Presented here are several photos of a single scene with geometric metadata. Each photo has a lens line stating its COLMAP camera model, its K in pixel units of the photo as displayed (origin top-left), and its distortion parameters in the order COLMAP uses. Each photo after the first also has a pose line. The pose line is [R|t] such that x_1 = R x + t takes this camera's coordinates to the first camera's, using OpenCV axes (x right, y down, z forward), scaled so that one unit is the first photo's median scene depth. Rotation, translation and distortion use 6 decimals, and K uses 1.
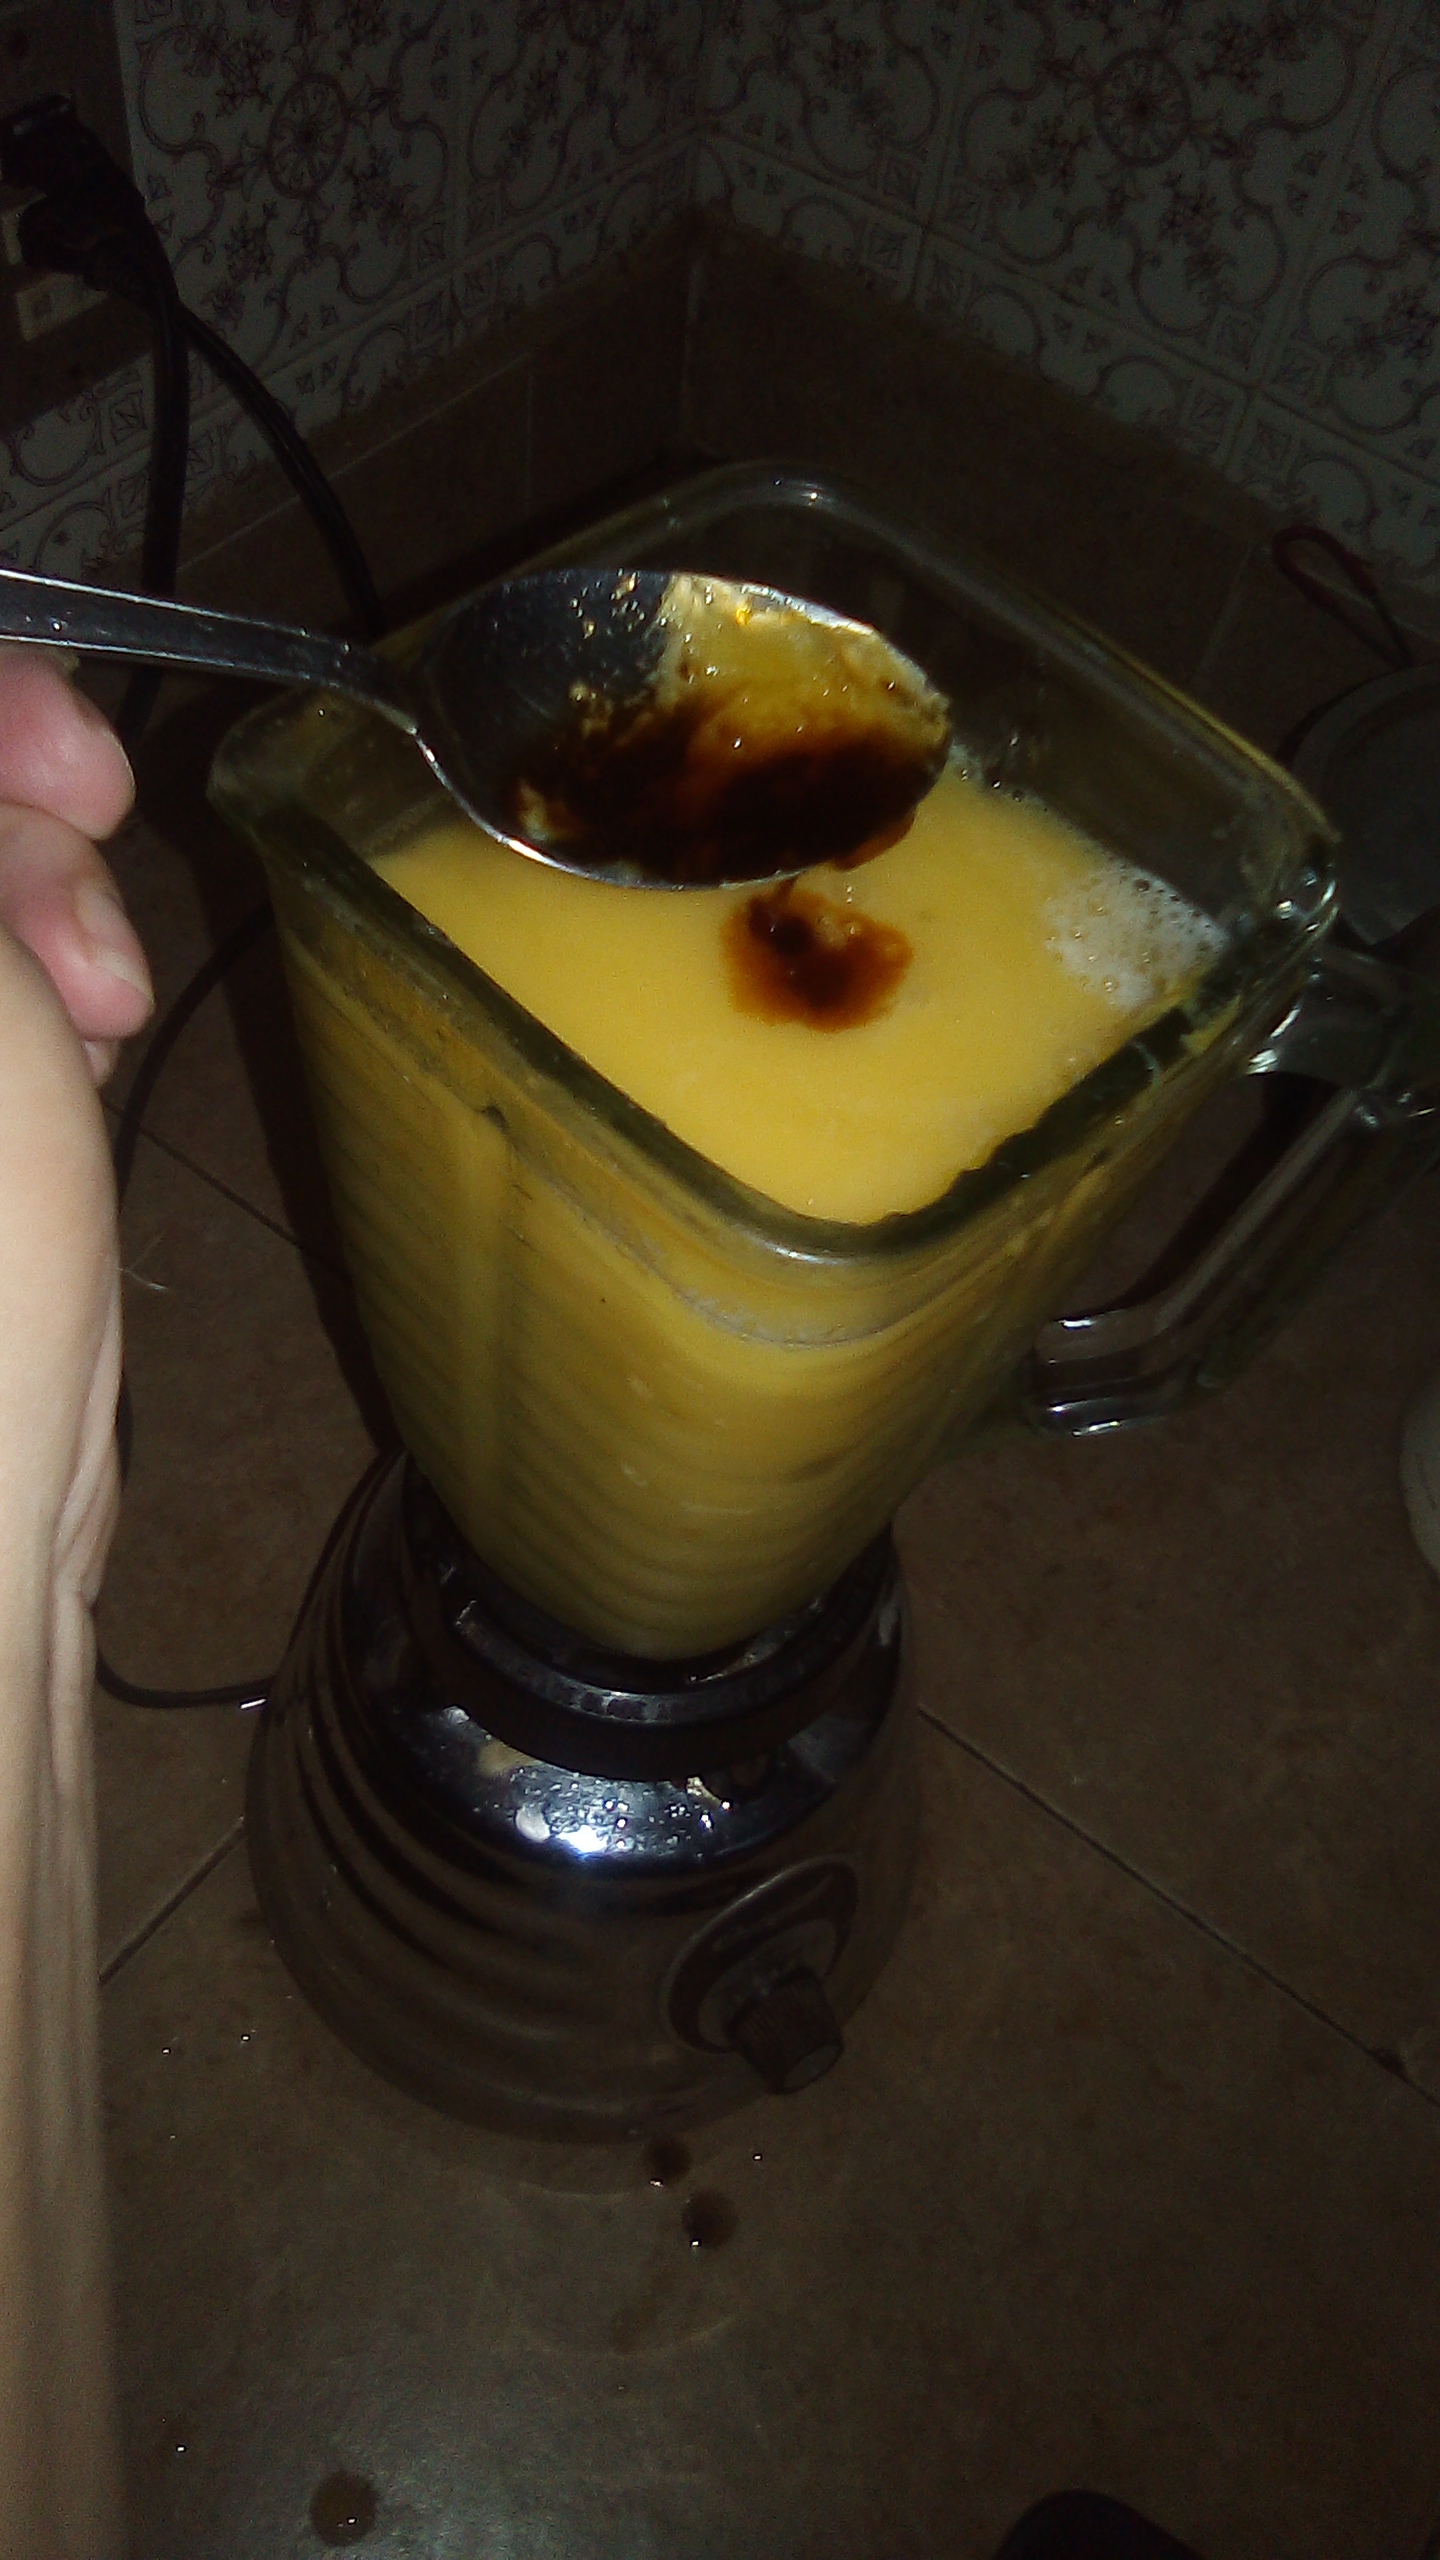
lens RADIAL K [[2008.6, 0, 715.6], [0, 2008.6, 1268.2], [0, 0, 1]] dist [0.010499, -0.023056]
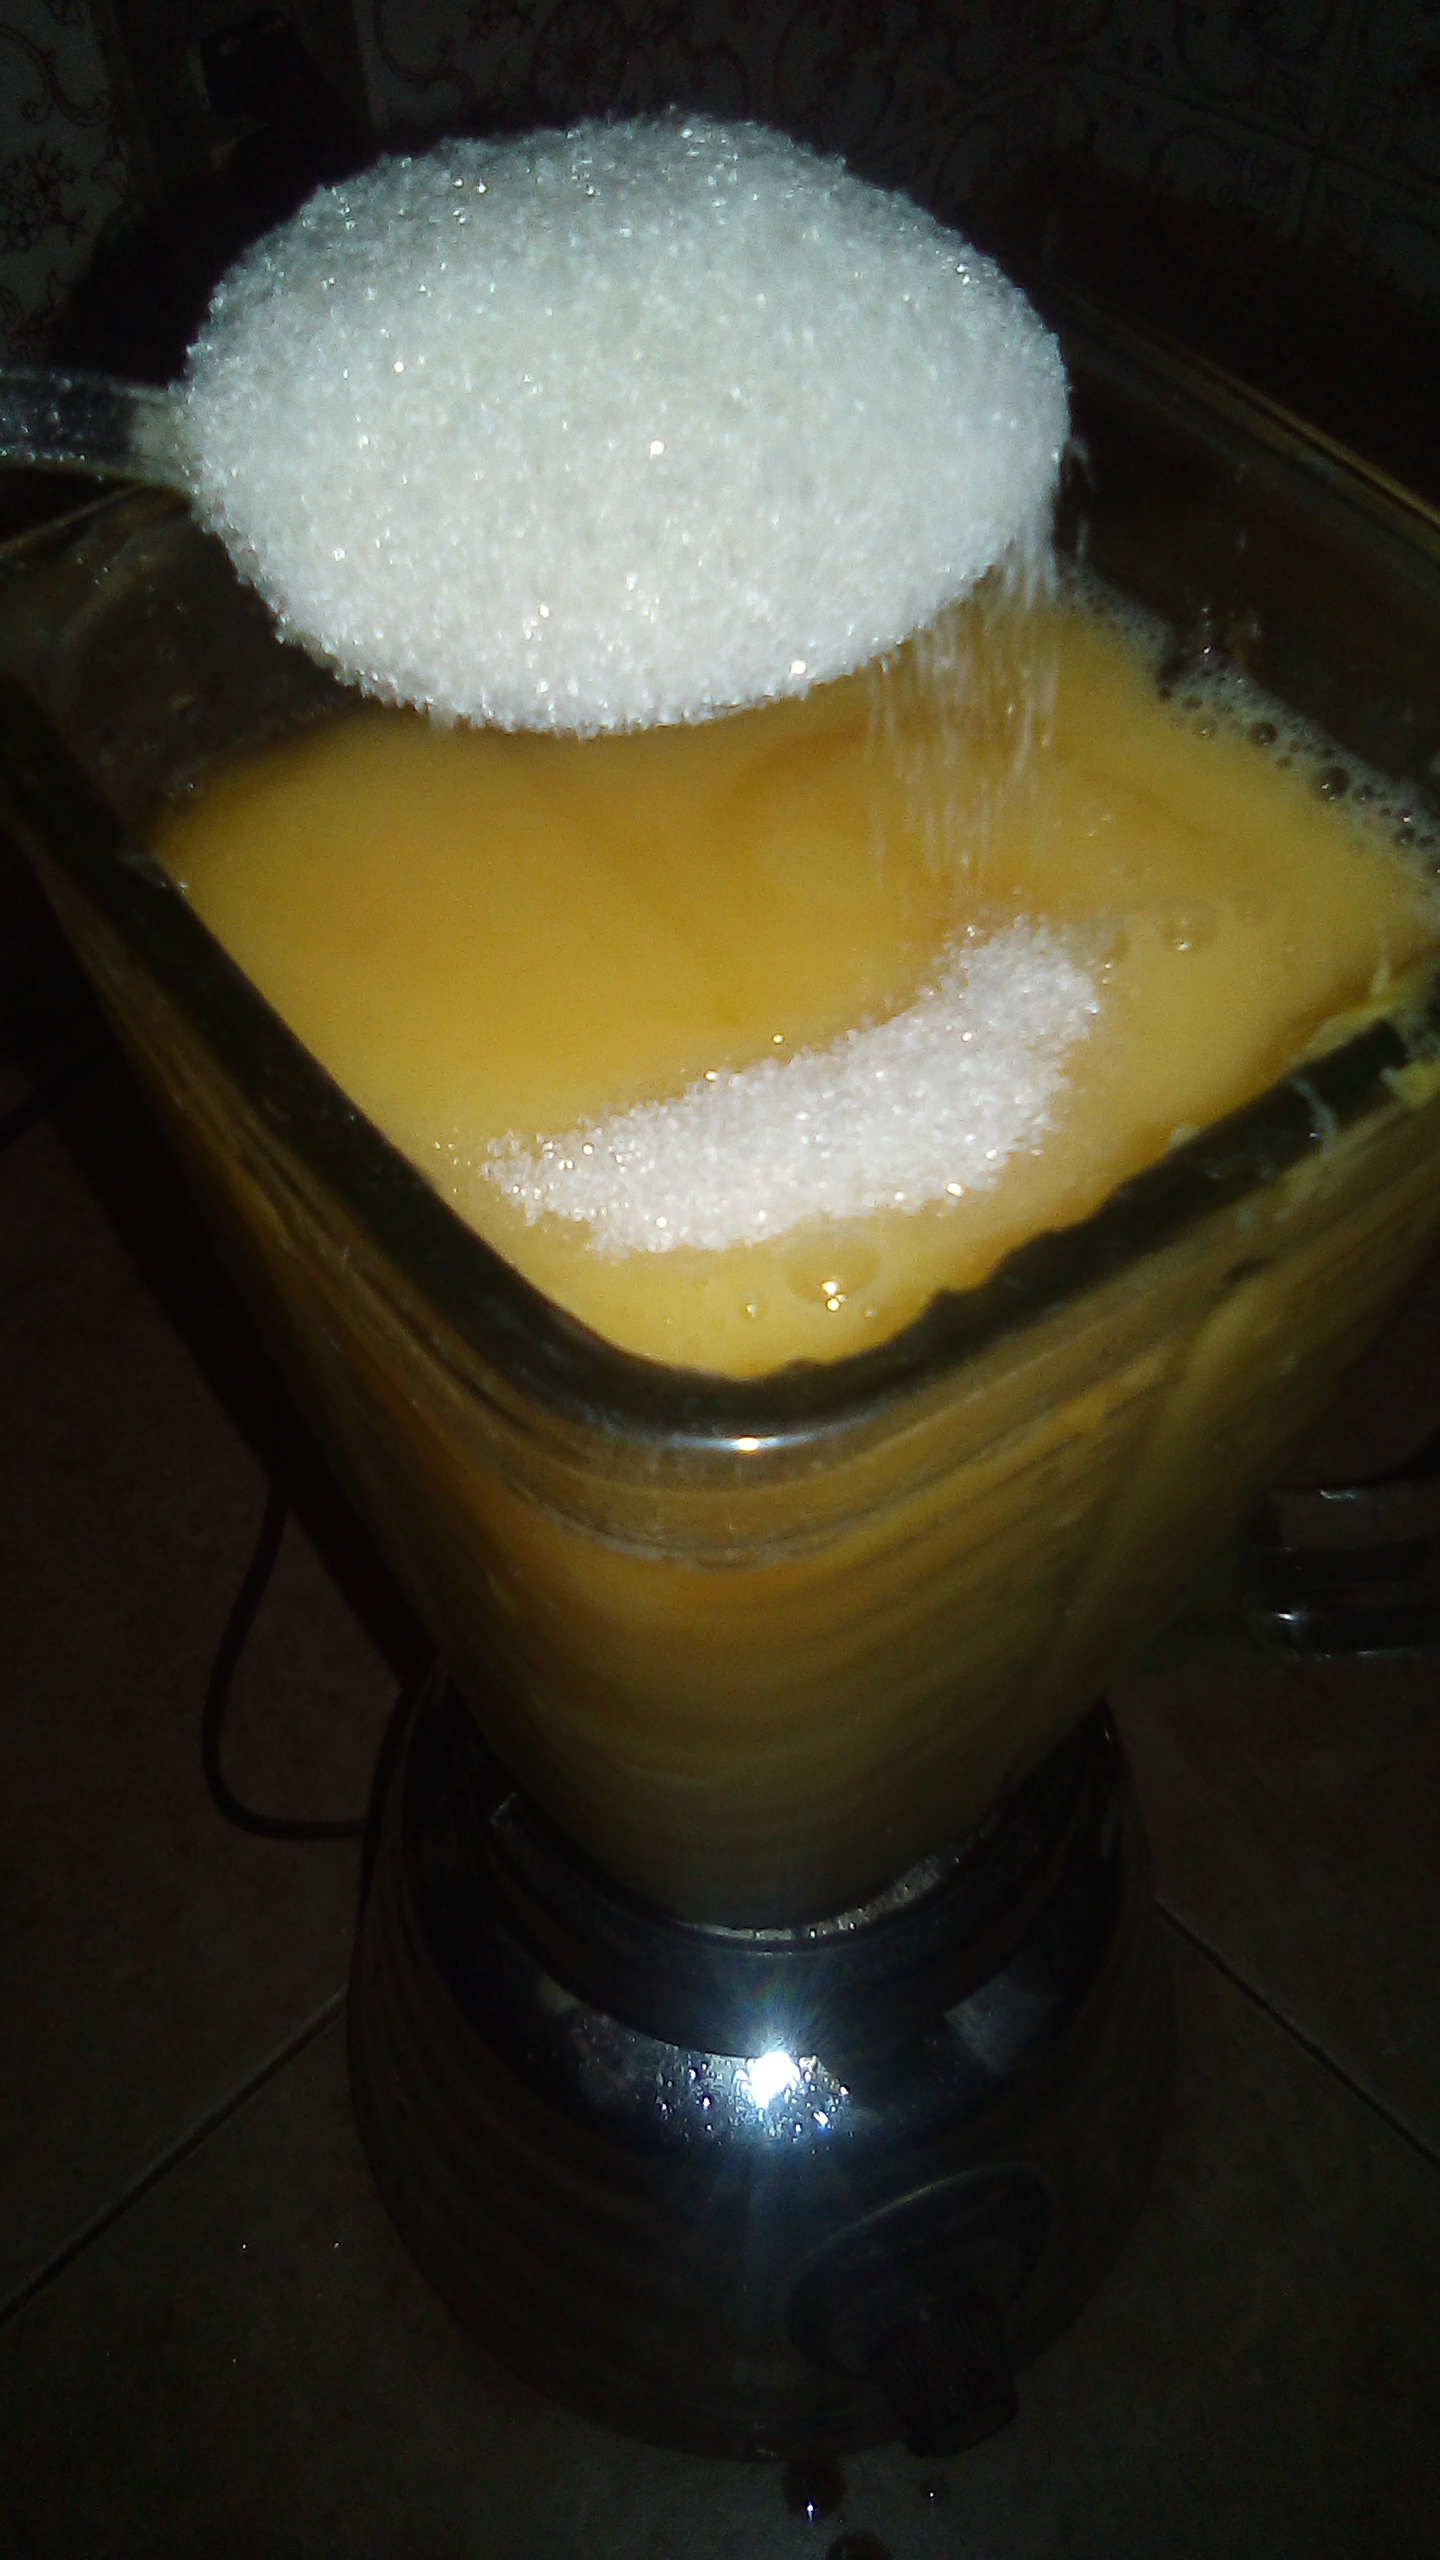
lens RADIAL K [[2008.6, 0, 718.8], [0, 2008.6, 1252.9], [0, 0, 1]] dist [0.010499, -0.023056]
pose [[0.977139, 0.049582, -0.206737, 0.071518], [-0.057118, 0.997897, -0.030642, -0.015247], [0.204783, 0.041750, 0.977917, 0.173616]]
